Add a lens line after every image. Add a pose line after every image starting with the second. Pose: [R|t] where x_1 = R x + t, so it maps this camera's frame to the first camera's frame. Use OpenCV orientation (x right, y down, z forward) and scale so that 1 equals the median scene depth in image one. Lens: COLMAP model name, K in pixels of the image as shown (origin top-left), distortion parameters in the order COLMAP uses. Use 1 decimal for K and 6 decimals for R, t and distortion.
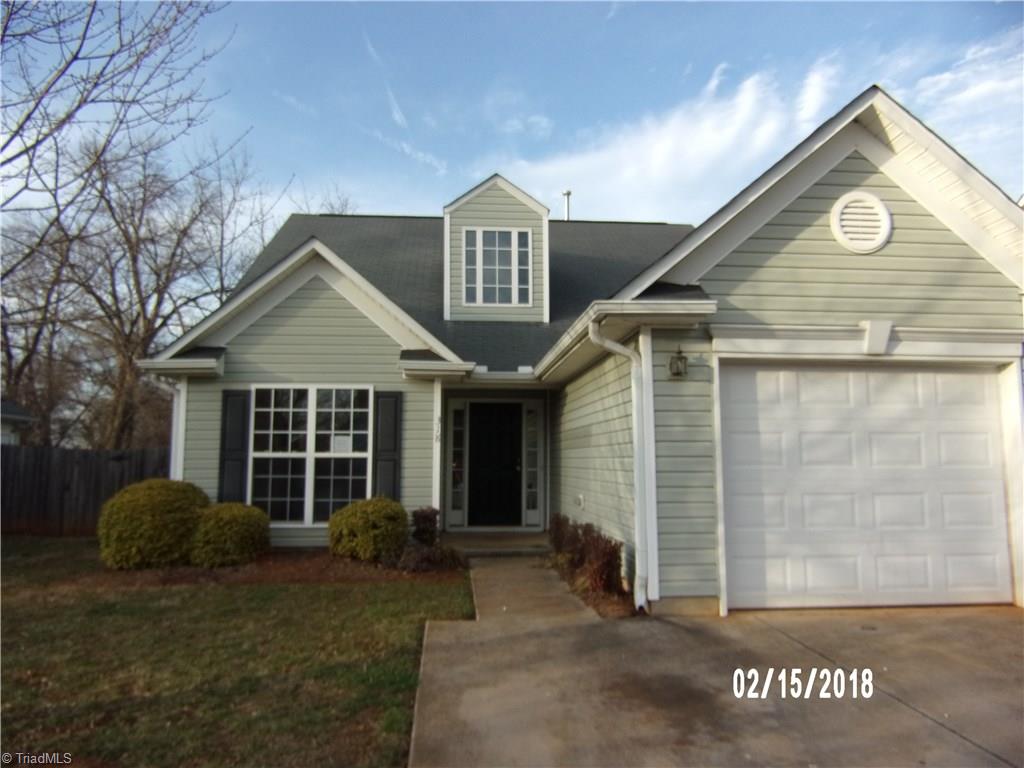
lens RADIAL K [[726.0, 0, 506.5], [0, 726.0, 383.3], [0, 0, 1]] dist [-0.003834, -0.008497]
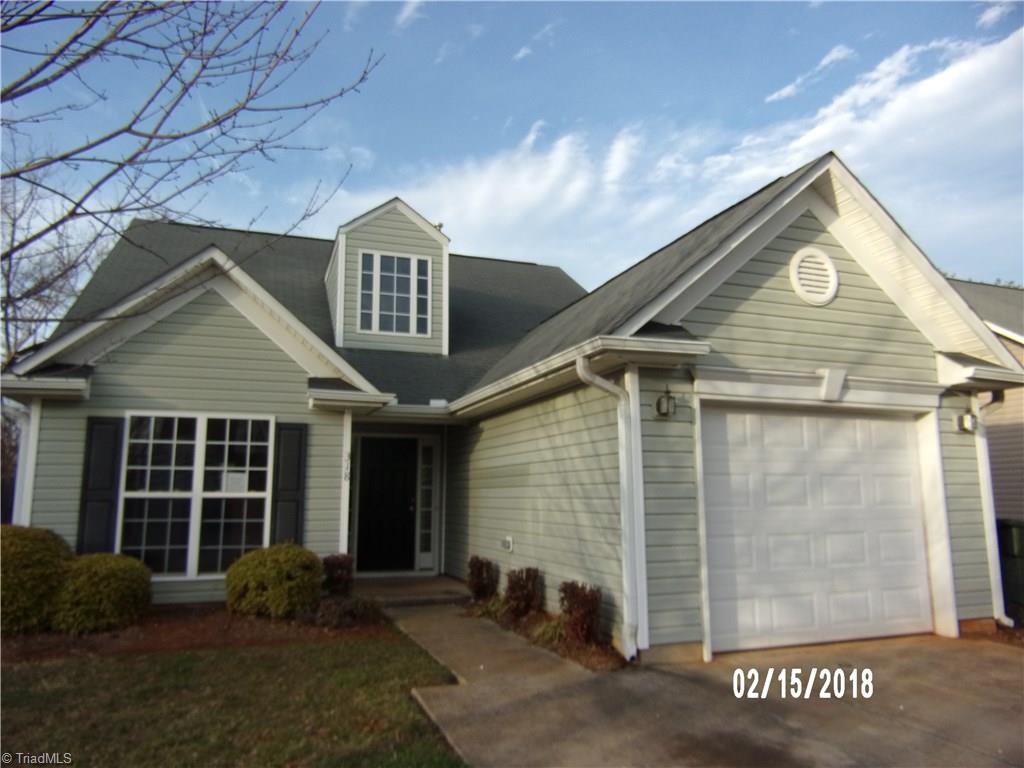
lens RADIAL K [[726.0, 0, 516.3], [0, 726.0, 381.7], [0, 0, 1]] dist [-0.003834, -0.008497]
pose [[0.963041, 0.040432, 0.266305, -0.162166], [-0.026868, 0.998159, -0.054384, 0.001833], [-0.268013, 0.045219, 0.962353, 0.074559]]
